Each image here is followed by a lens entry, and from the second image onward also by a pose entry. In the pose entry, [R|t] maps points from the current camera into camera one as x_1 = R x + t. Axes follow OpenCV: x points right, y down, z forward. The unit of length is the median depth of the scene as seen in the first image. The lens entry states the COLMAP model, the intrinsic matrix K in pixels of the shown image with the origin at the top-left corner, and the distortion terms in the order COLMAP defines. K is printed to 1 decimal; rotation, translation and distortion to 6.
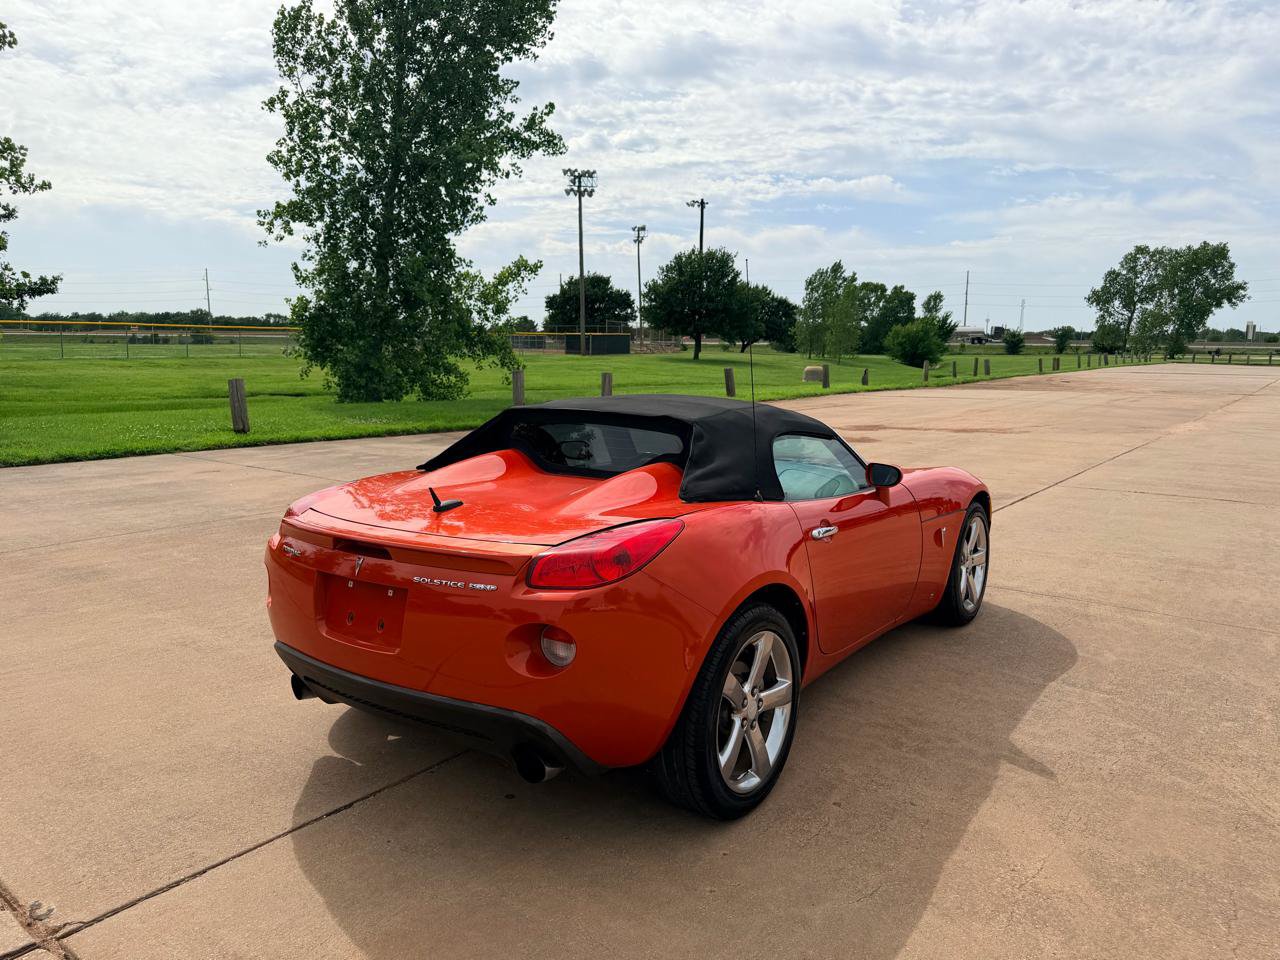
lens RADIAL K [[906.8, 0, 661.1], [0, 906.8, 484.9], [0, 0, 1]] dist [0.038235, -0.048712]
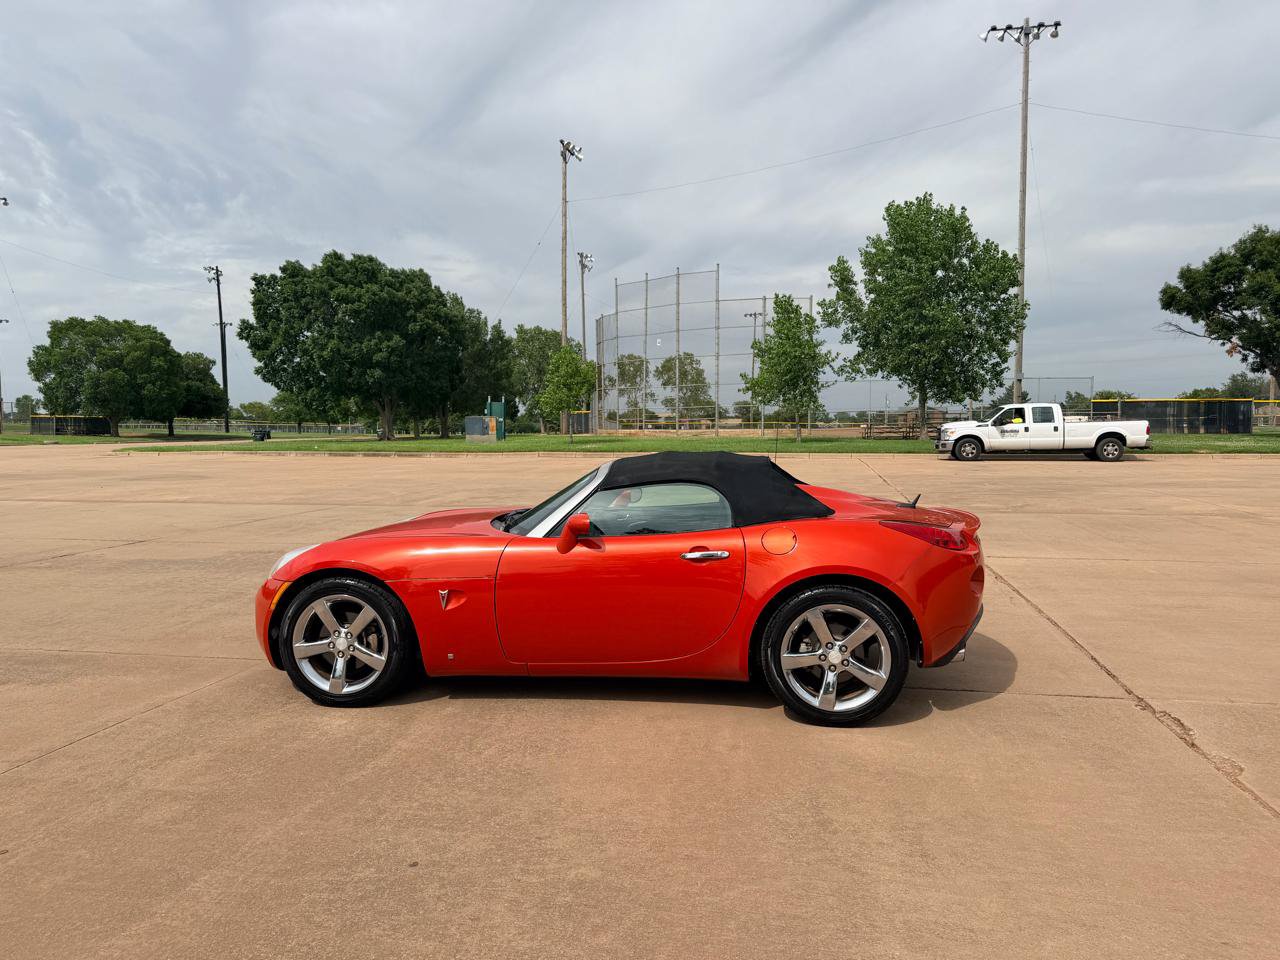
lens RADIAL K [[906.8, 0, 649.5], [0, 906.8, 484.8], [0, 0, 1]] dist [0.038235, -0.048712]
pose [[-0.457527, -0.065731, 0.886763, -0.208884], [0.135096, 0.980548, 0.142386, -0.044409], [-0.878873, 0.184944, -0.439748, 0.296146]]
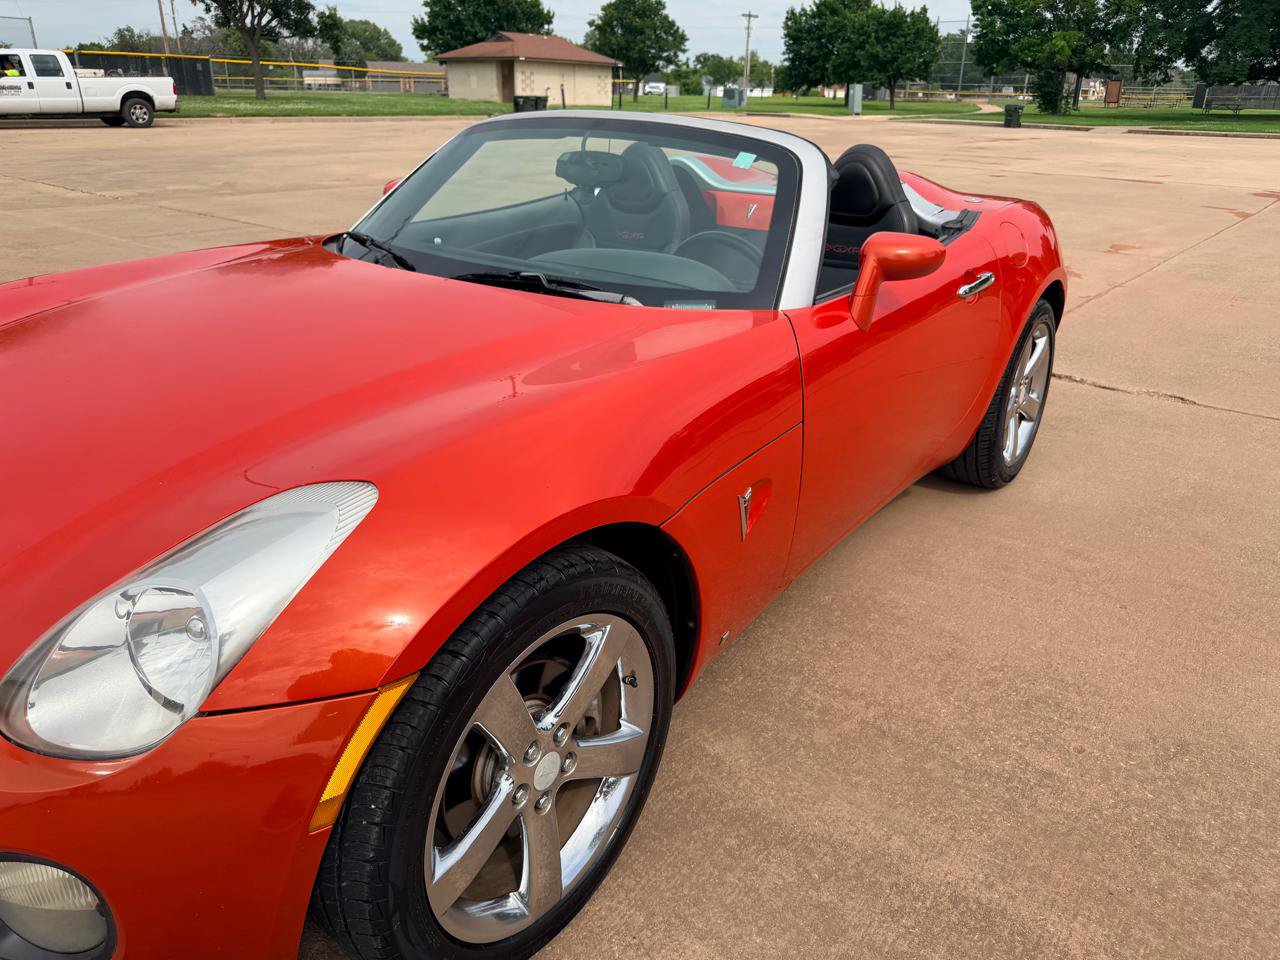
lens RADIAL K [[906.8, 0, 653.0], [0, 906.8, 486.3], [0, 0, 1]] dist [0.038235, -0.048712]
pose [[-0.999235, -0.036783, 0.013319, 0.002356], [-0.024189, 0.848528, 0.528597, -0.038173], [-0.030744, 0.527870, -0.848768, 0.315838]]
